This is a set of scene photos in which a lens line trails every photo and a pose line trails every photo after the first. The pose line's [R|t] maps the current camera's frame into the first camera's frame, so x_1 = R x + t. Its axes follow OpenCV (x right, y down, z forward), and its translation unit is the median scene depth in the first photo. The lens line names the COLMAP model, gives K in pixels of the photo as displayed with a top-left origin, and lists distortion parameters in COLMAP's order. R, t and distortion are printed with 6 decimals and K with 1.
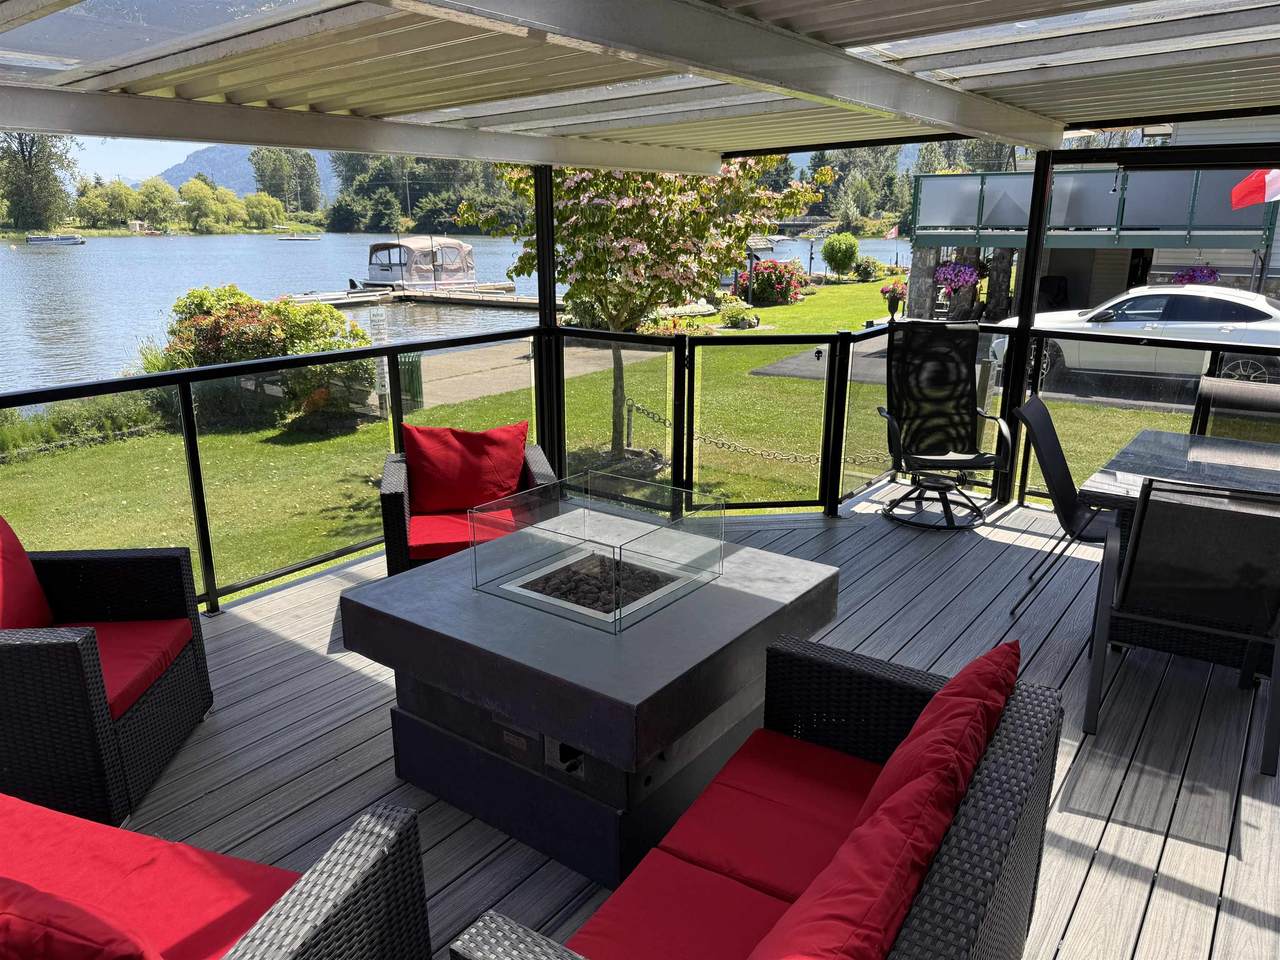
lens RADIAL K [[887.5, 0, 641.8], [0, 887.5, 483.3], [0, 0, 1]] dist [-0.005090, -0.001465]
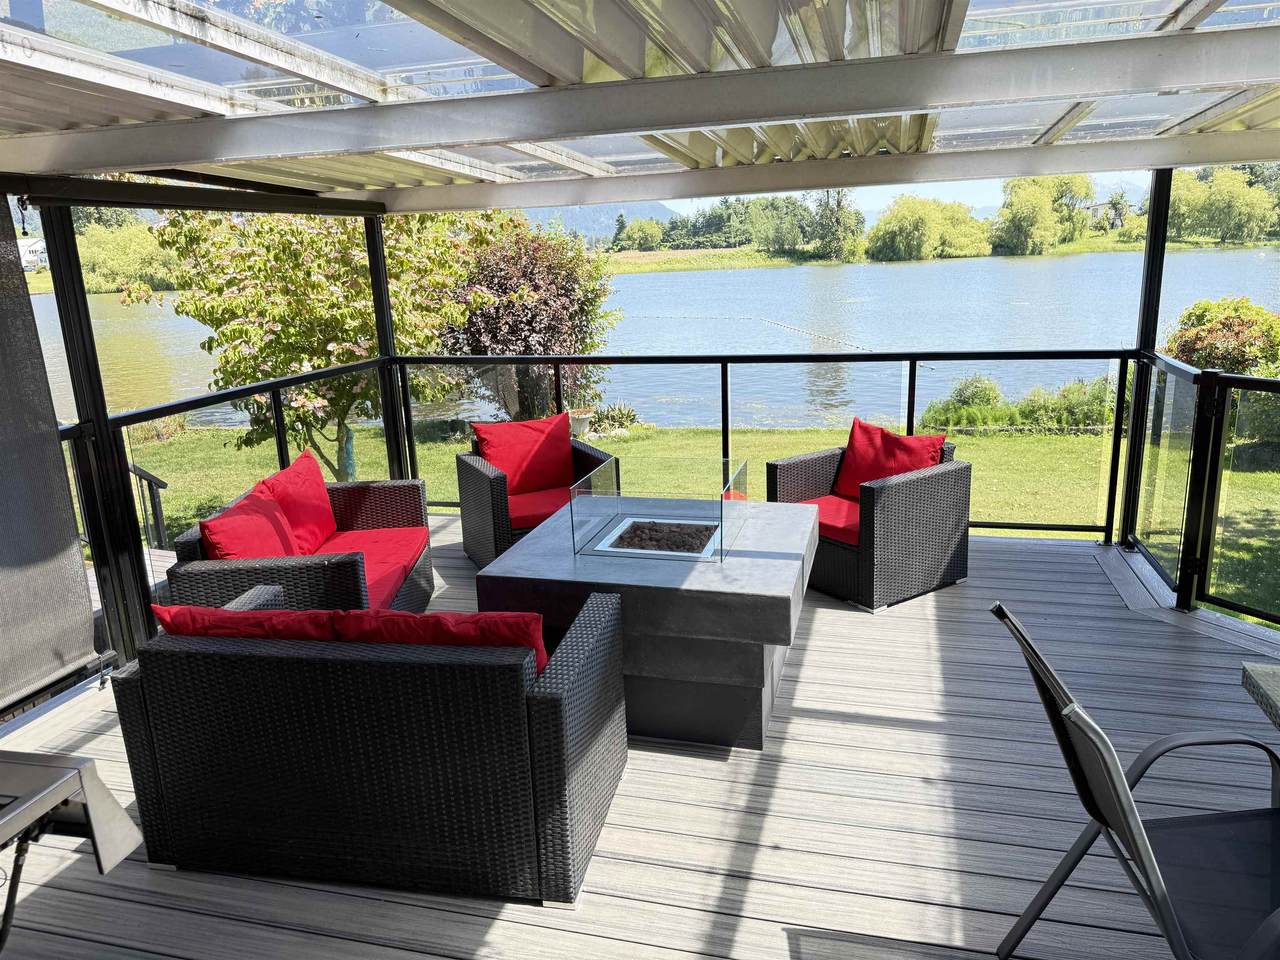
lens RADIAL K [[887.5, 0, 645.8], [0, 887.5, 478.9], [0, 0, 1]] dist [-0.005090, -0.001465]
pose [[0.376682, 0.218925, -0.900101, 0.994938], [-0.229646, 0.963410, 0.138219, -0.126144], [0.897426, 0.154639, 0.413175, 0.415062]]
